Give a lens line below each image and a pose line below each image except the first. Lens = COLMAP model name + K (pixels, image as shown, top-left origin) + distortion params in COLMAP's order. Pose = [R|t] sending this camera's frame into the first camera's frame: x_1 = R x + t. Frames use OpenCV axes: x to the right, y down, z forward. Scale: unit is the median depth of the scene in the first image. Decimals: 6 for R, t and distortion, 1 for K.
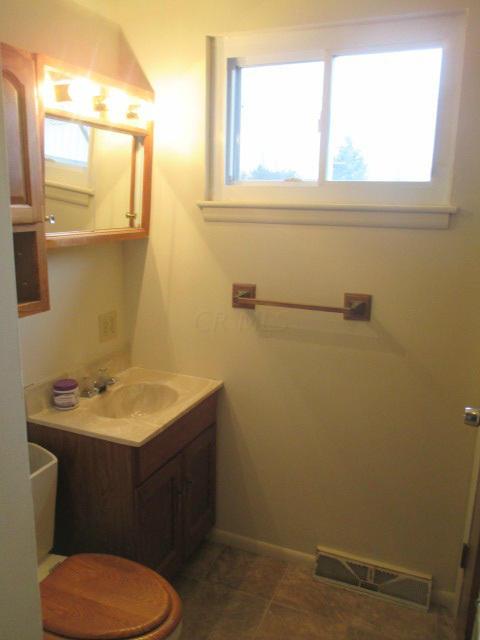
lens RADIAL K [[518.5, 0, 240.0], [0, 518.5, 320.0], [0, 0, 1]] dist [-0.041156, 0.001011]
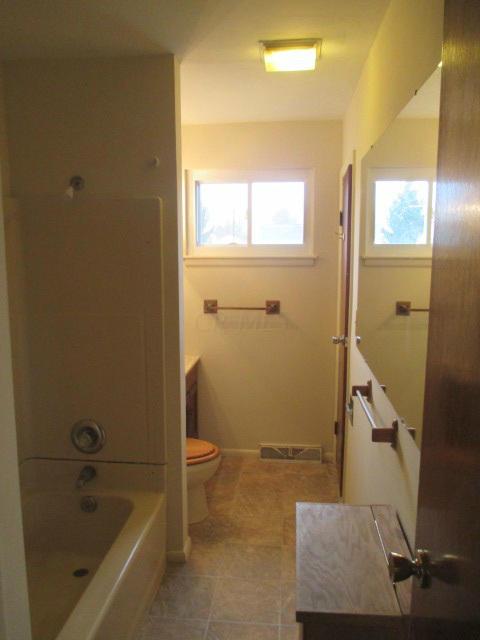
lens RADIAL K [[518.5, 0, 240.0], [0, 518.5, 320.0], [0, 0, 1]] dist [-0.041156, 0.001011]
pose [[0.956970, -0.064293, 0.282974, -0.432120], [0.085586, 0.994304, -0.063526, 0.131867], [-0.277278, 0.085011, 0.957021, -0.807547]]
